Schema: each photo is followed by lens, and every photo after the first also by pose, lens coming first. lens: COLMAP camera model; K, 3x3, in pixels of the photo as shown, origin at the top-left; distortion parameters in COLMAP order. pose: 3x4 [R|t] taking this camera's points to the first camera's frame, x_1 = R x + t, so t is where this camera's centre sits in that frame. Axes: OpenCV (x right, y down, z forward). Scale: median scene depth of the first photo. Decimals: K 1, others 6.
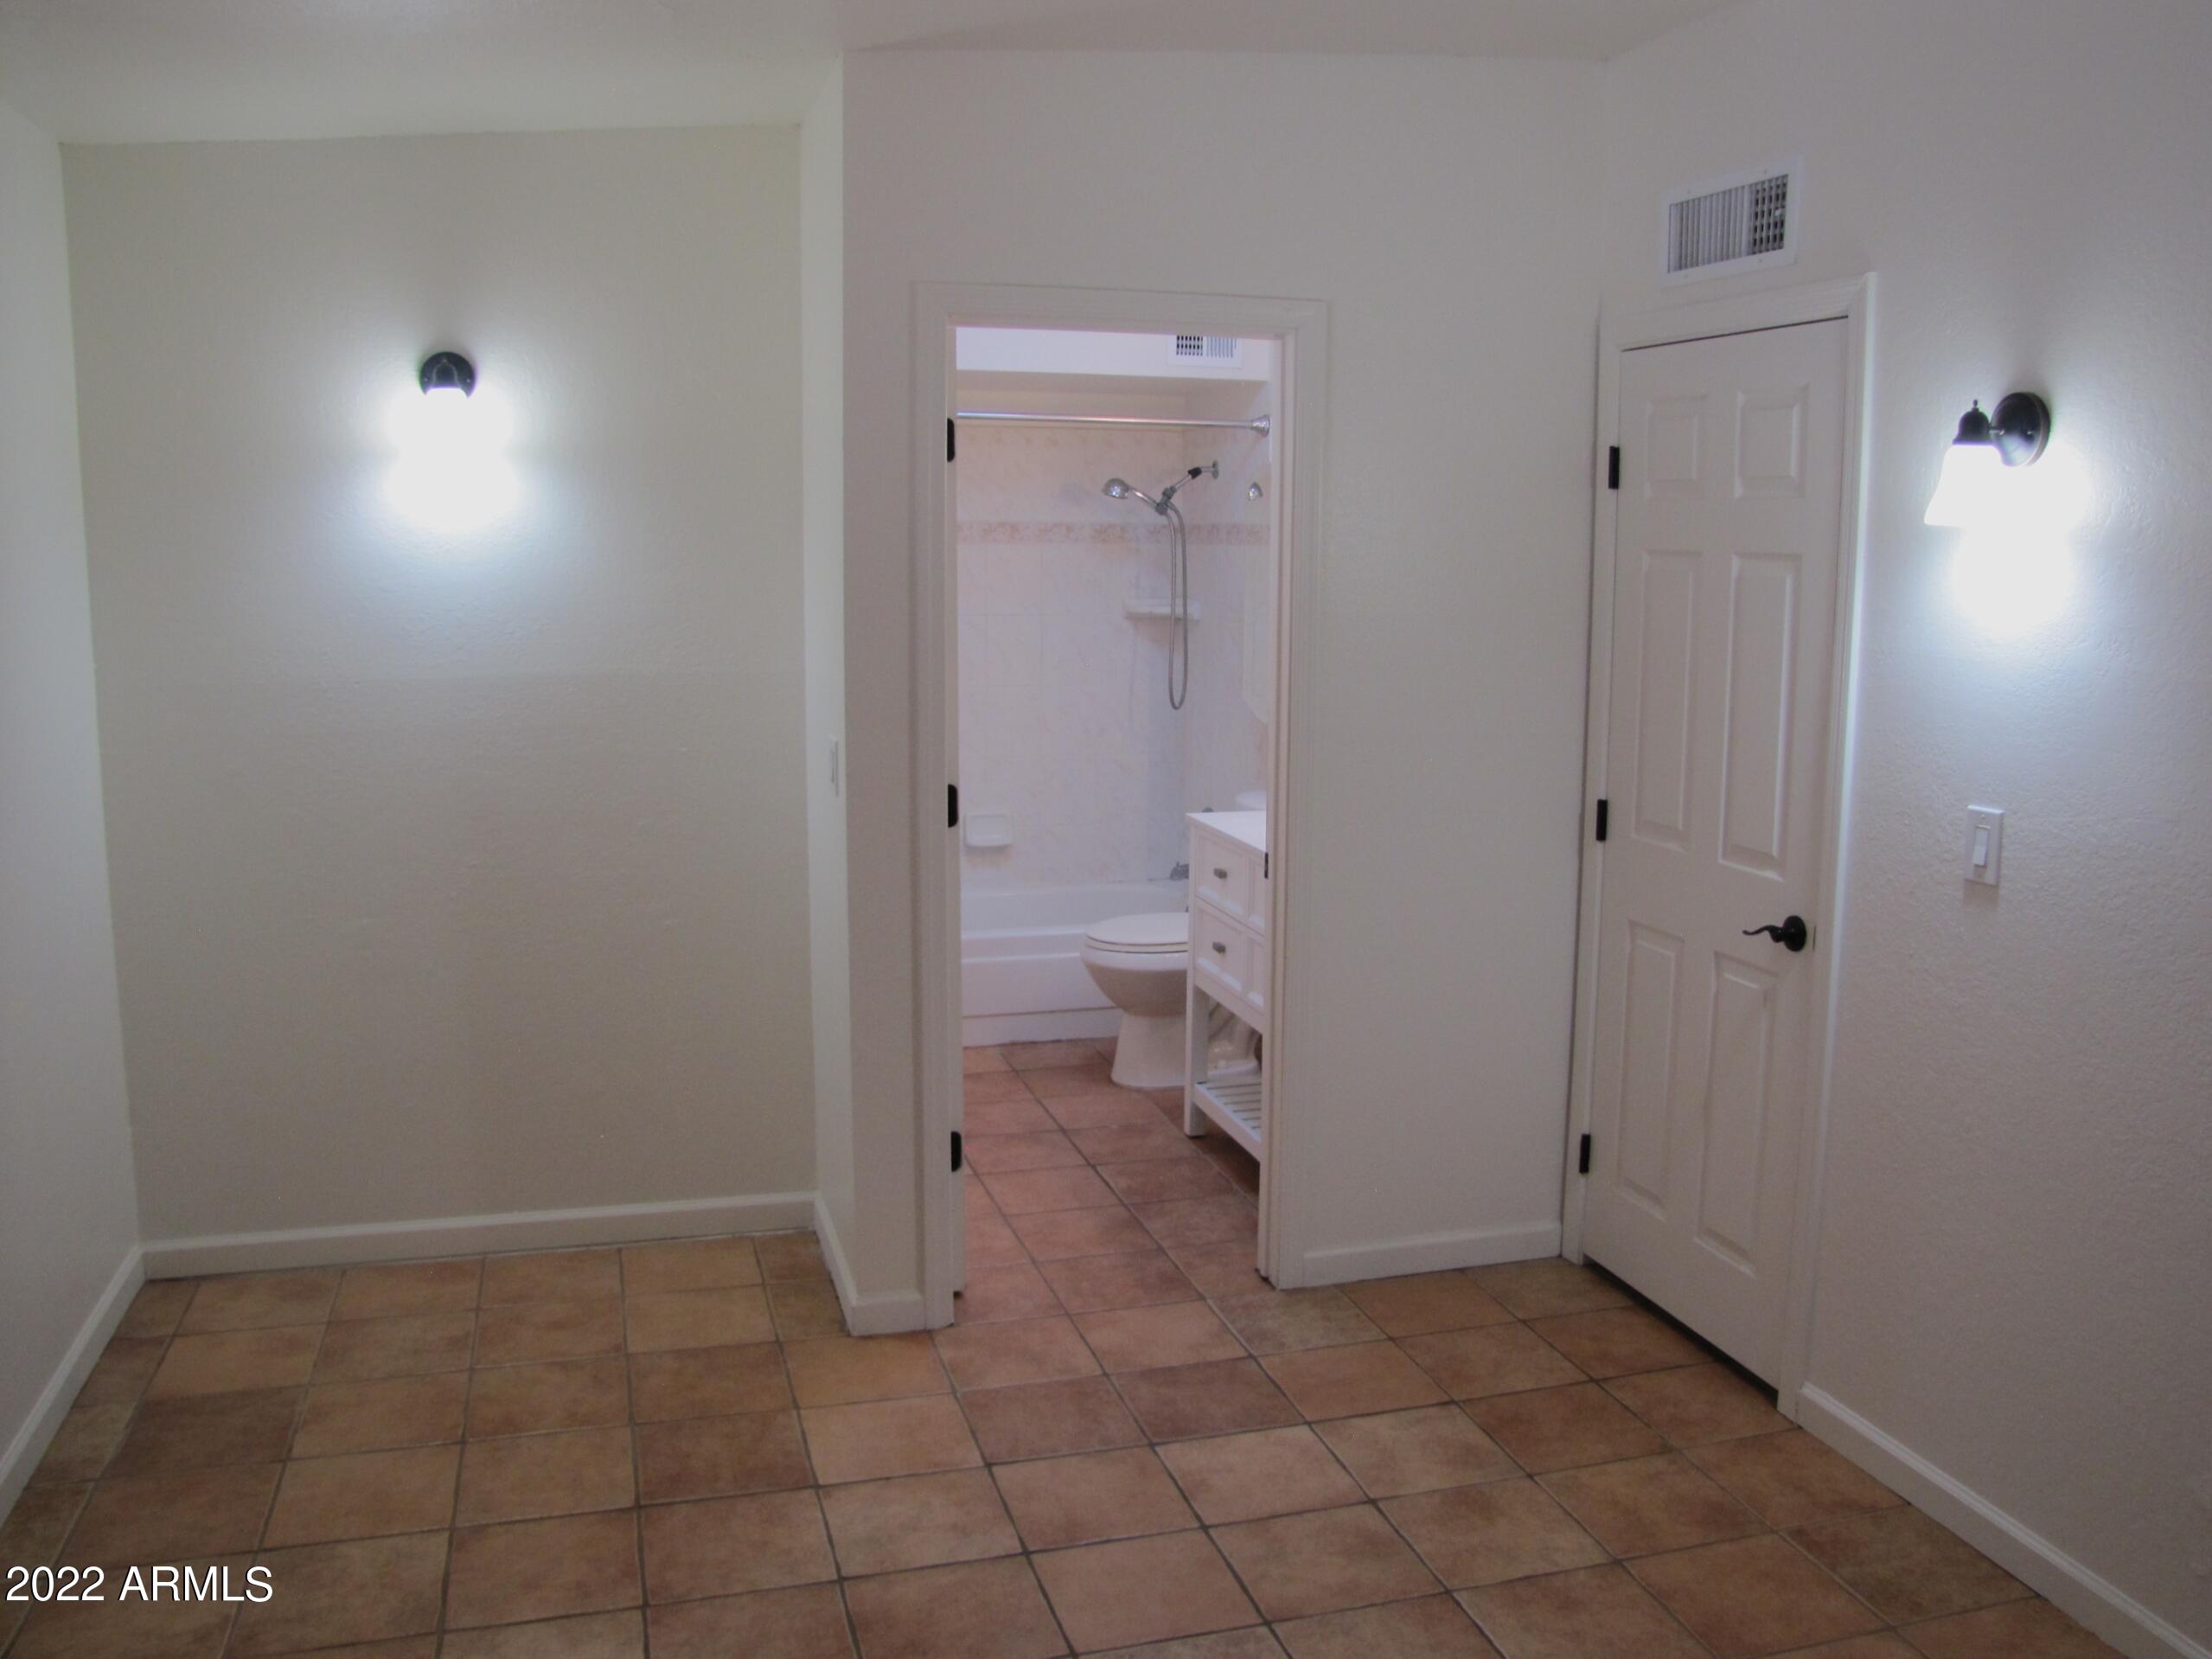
lens RADIAL K [[1873.3, 0, 1106.5], [0, 1873.3, 823.9], [0, 0, 1]] dist [-0.166154, 0.127006]
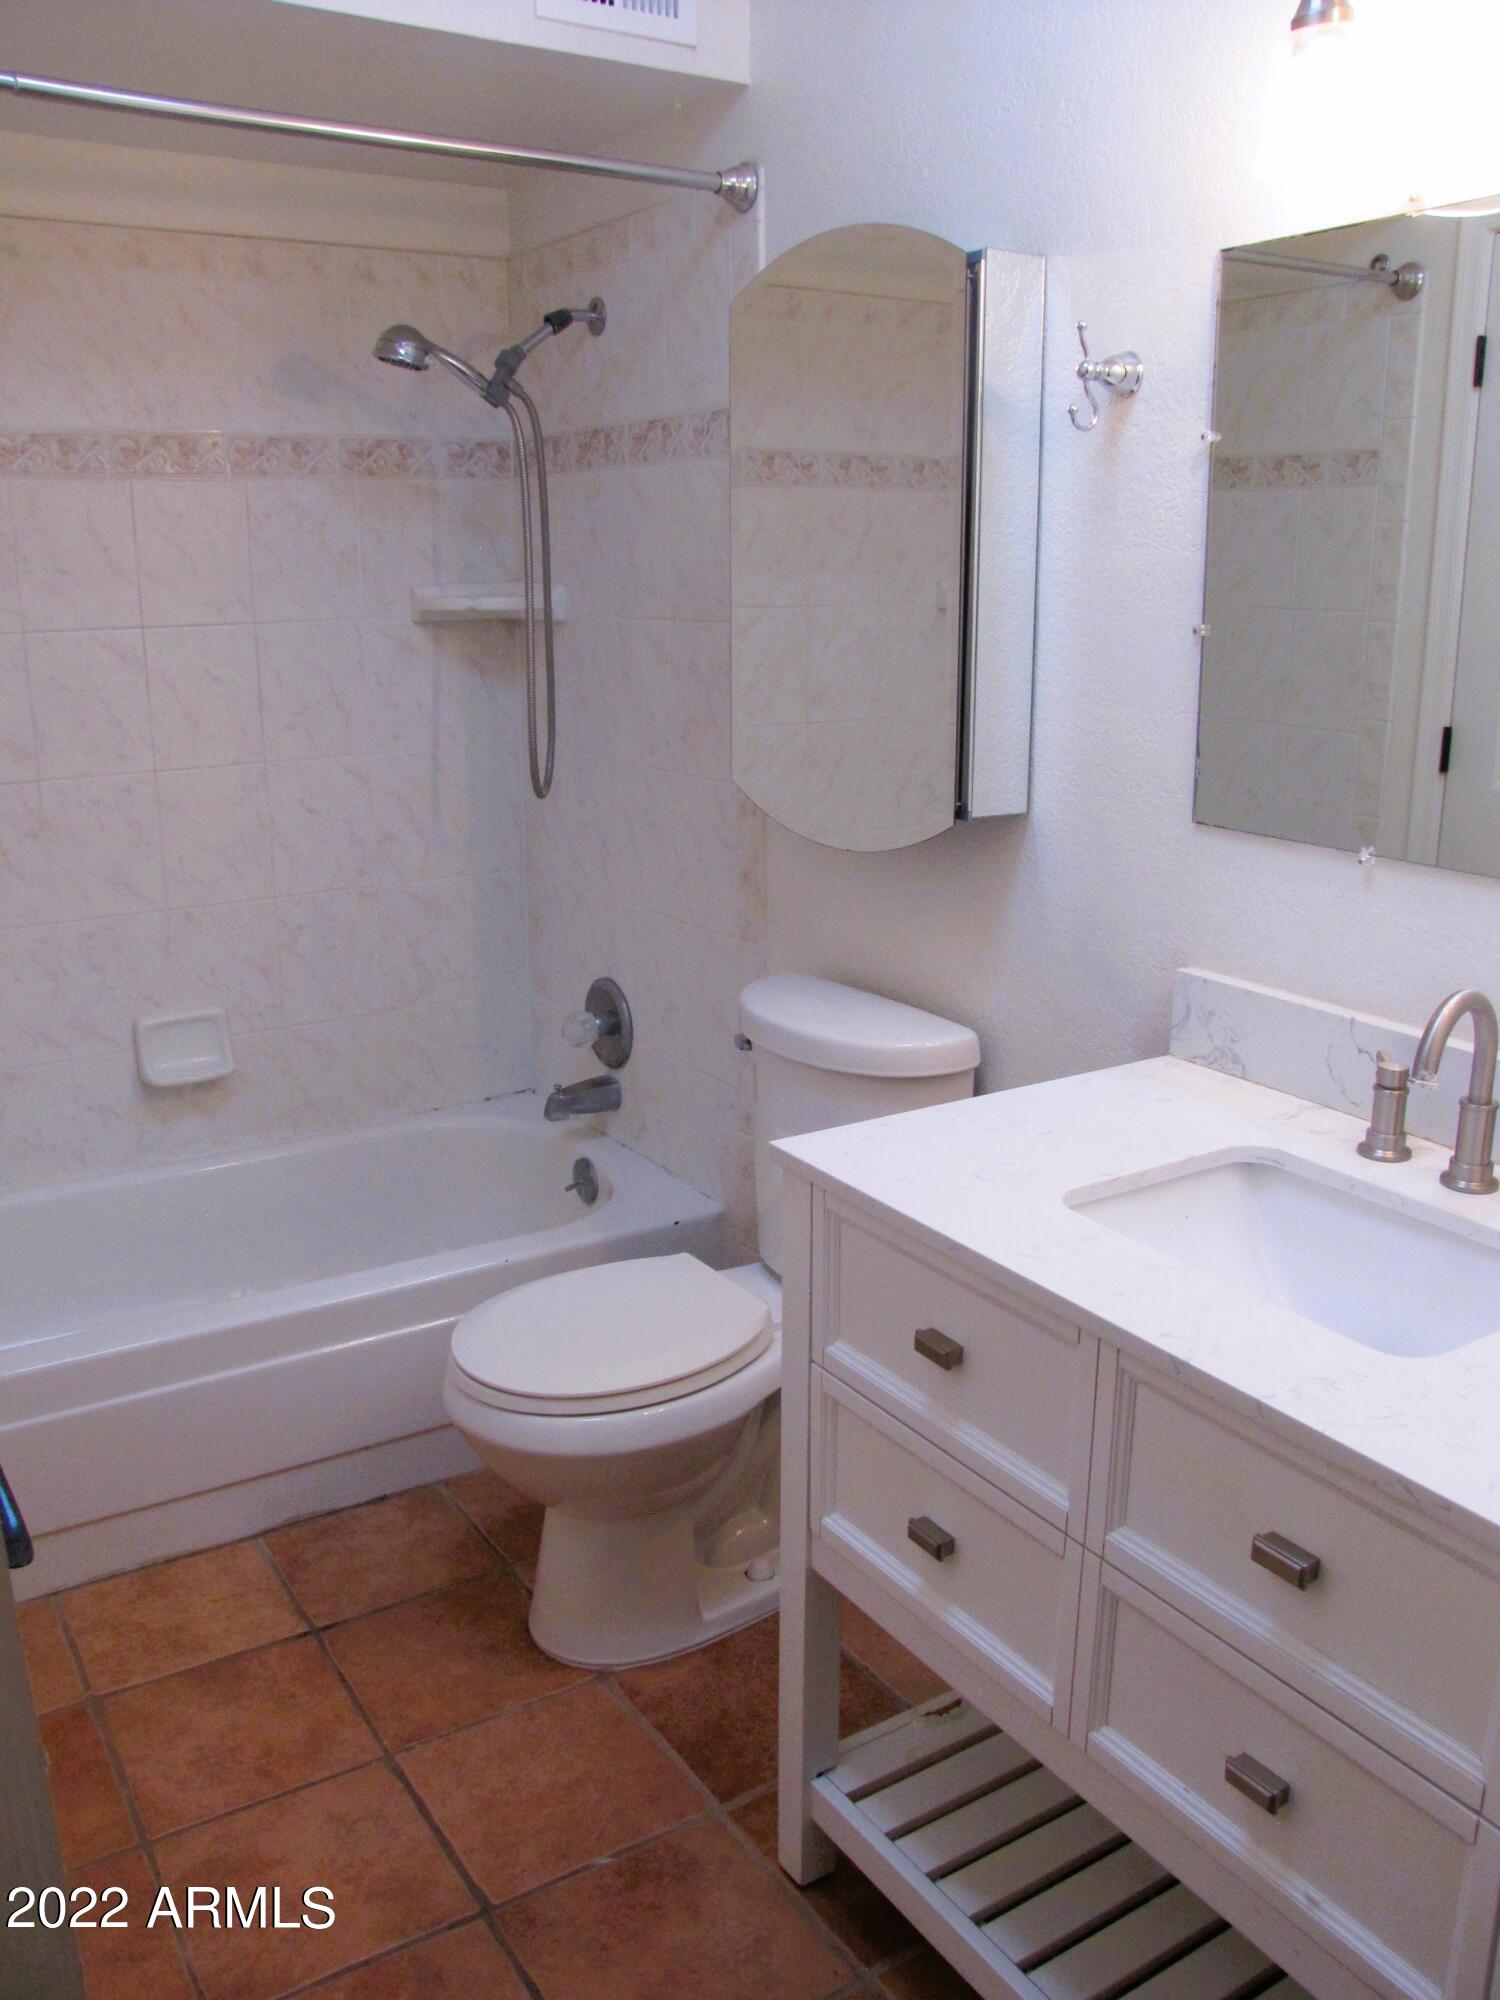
lens RADIAL K [[1693.6, 0, 748.0], [0, 1693.6, 1012.9], [0, 0, 1]] dist [-0.166154, 0.127006]
pose [[0.959012, -0.088743, 0.269110, -0.038401], [0.058610, 0.991280, 0.118025, -0.055049], [-0.277238, -0.097415, 0.955850, 0.549750]]
